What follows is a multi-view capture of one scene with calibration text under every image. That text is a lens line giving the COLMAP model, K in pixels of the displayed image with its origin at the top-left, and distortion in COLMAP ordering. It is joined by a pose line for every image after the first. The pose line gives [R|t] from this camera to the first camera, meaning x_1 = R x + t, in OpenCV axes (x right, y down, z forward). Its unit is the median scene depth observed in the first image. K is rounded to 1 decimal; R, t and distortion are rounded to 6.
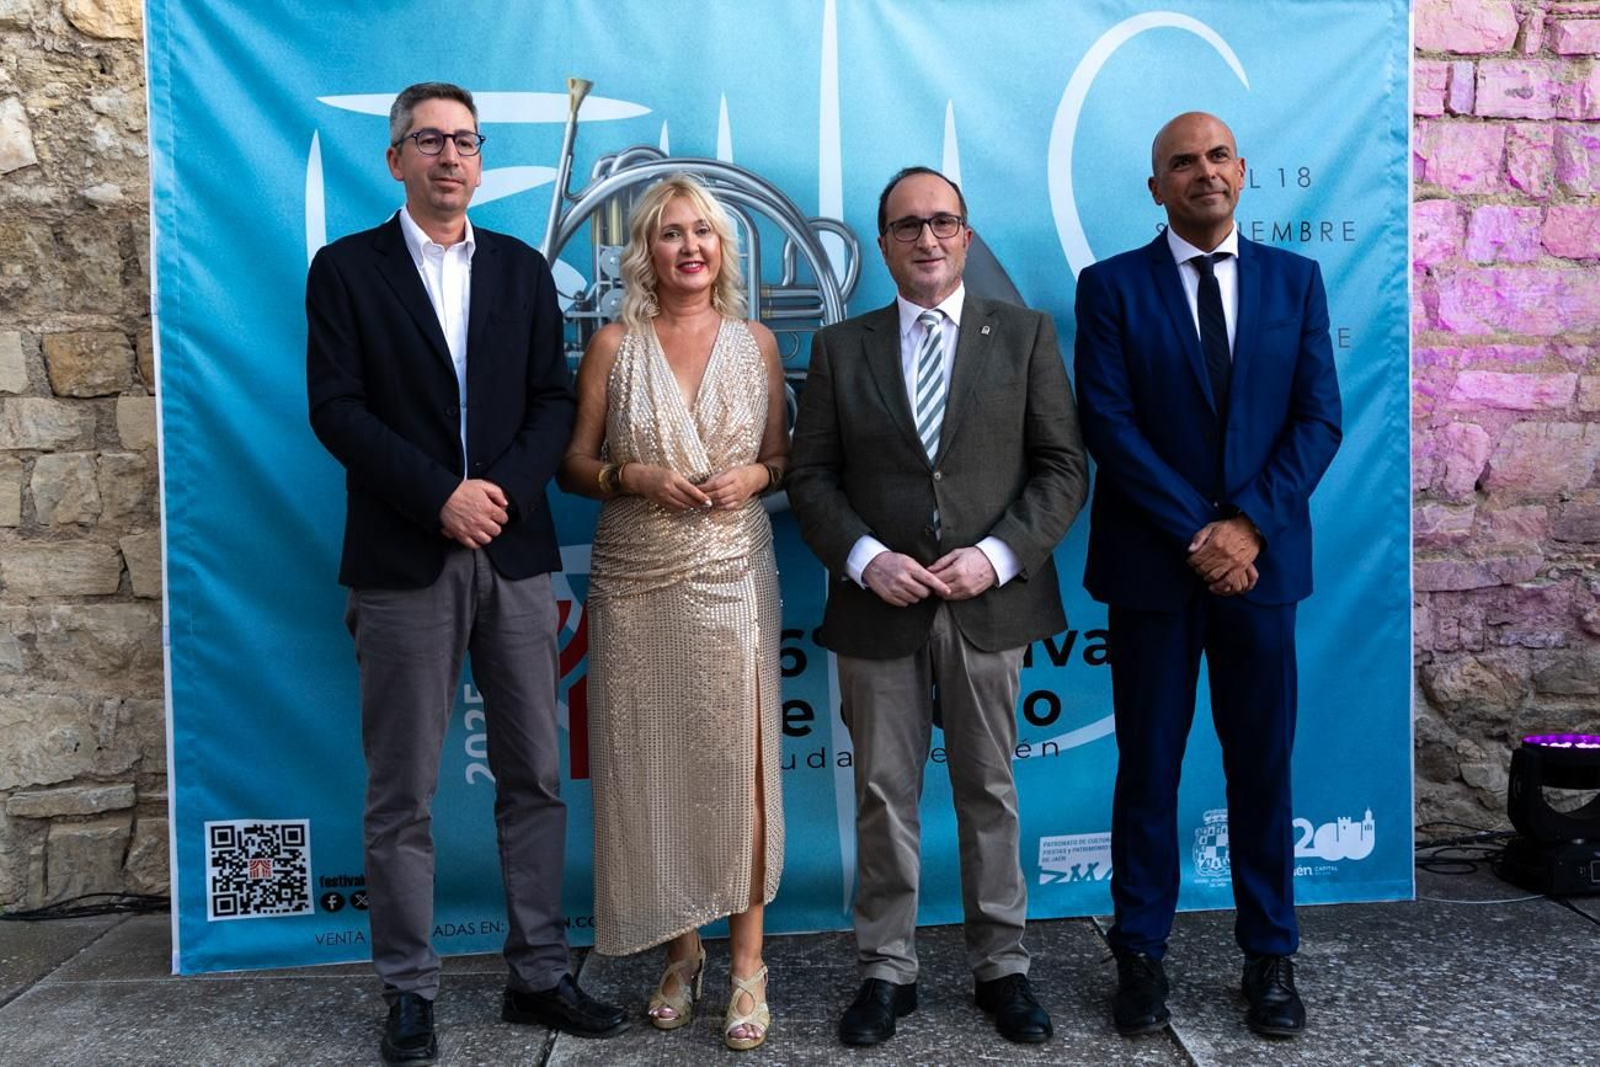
lens RADIAL K [[1518.5, 0, 794.5], [0, 1518.5, 539.6], [0, 0, 1]] dist [0.010726, -0.002244]
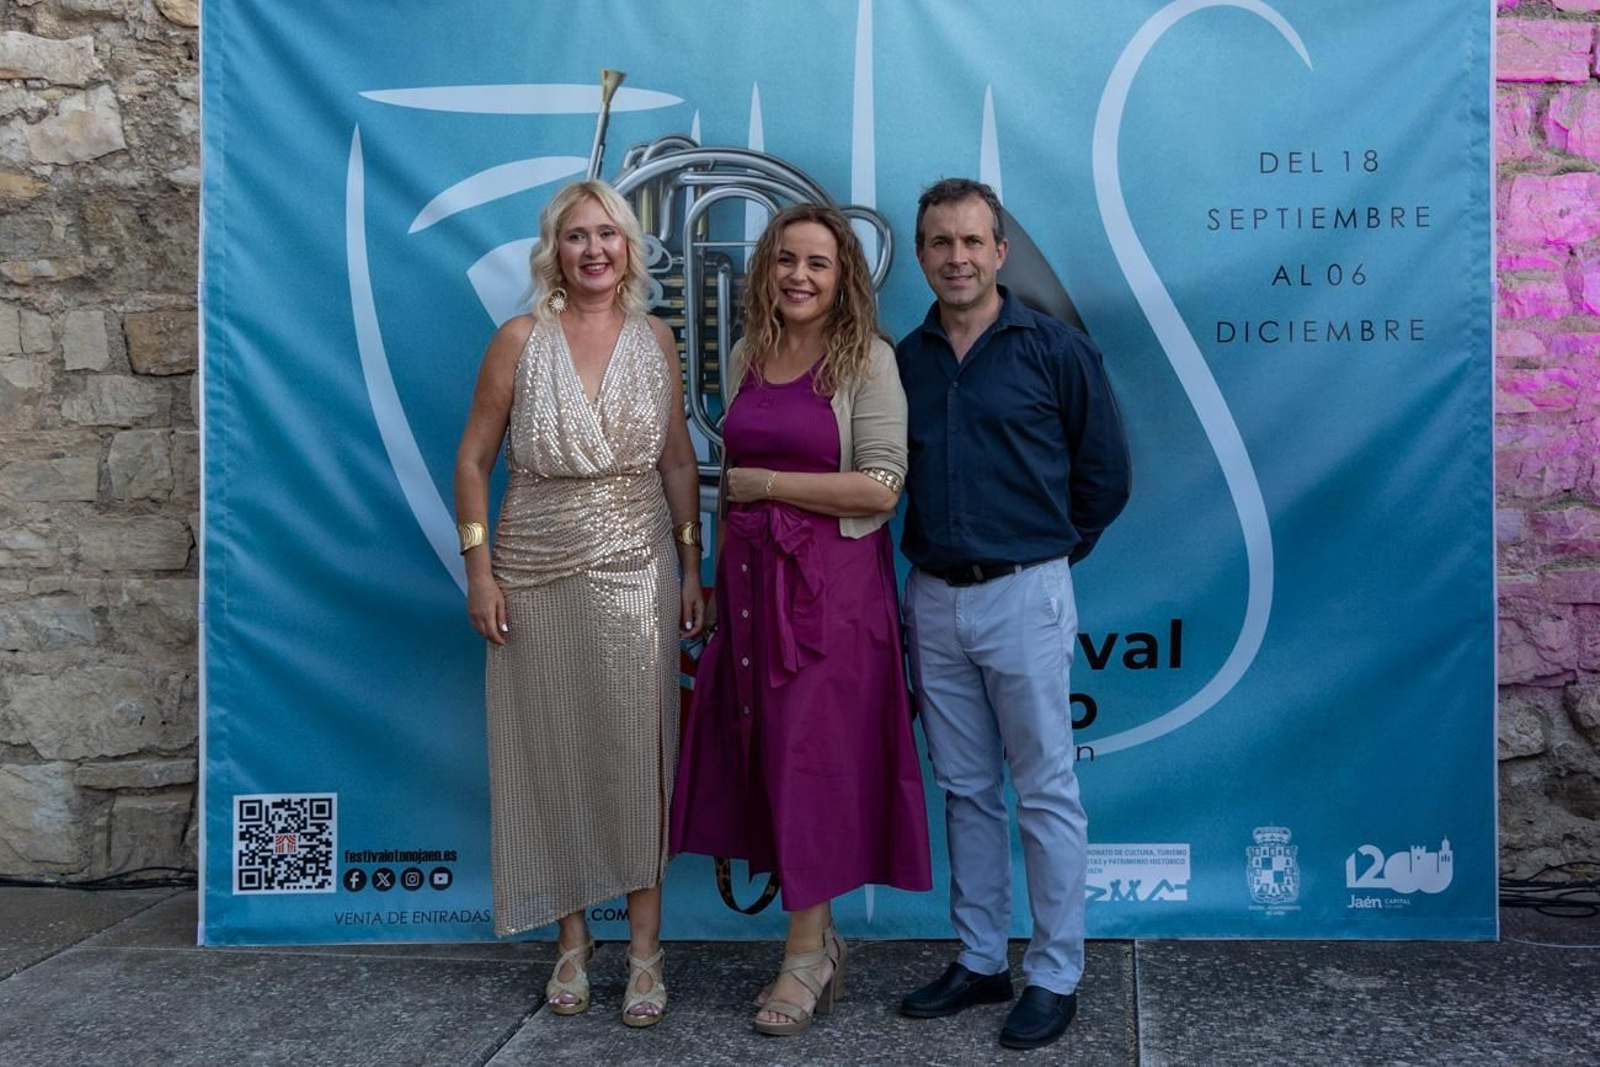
lens RADIAL K [[1787.2, 0, 875.5], [0, 1787.2, 449.9], [0, 0, 1]] dist [-0.003636, 0.021337]
pose [[0.991448, 0.017167, -0.129365, 0.162681], [-0.021805, 0.999166, -0.034525, -0.012790], [0.128664, 0.037051, 0.990996, -0.121566]]
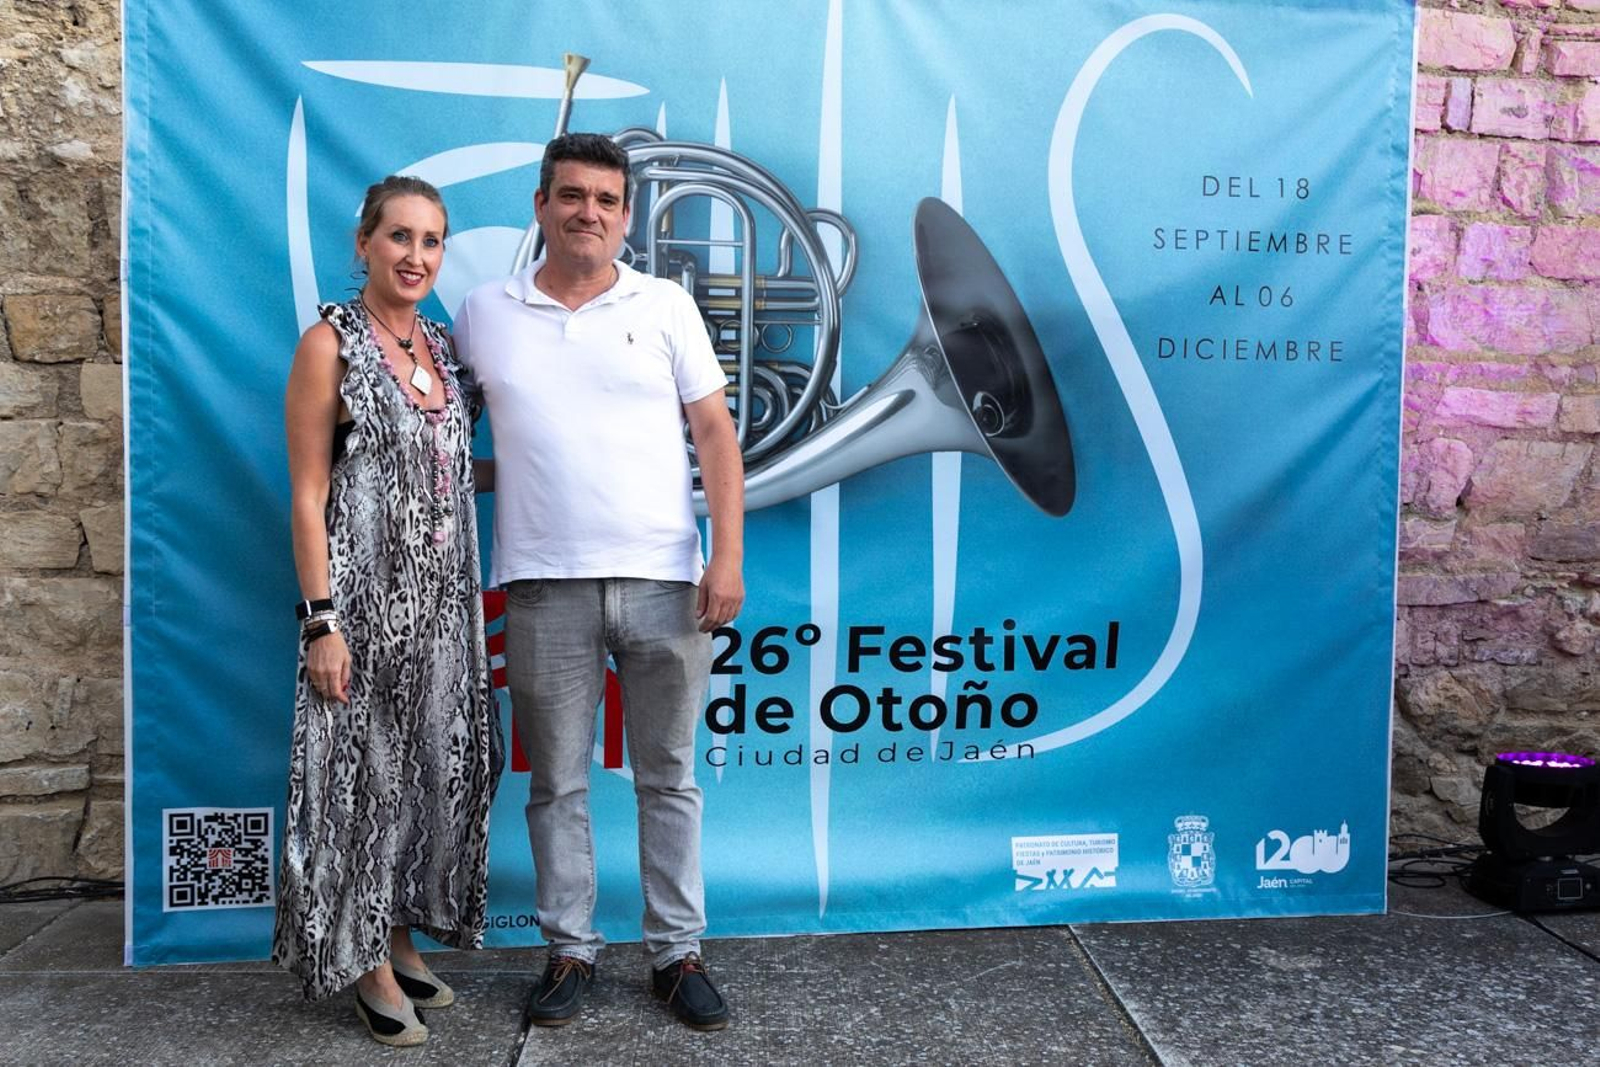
lens RADIAL K [[1514.9, 0, 830.5], [0, 1514.9, 543.0], [0, 0, 1]] dist [0.008838, -0.008756]
pose [[0.998494, 0.032454, 0.044239, -0.010625], [-0.033060, 0.999368, 0.013028, -0.008441], [-0.043788, -0.014471, 0.998936, 0.018692]]
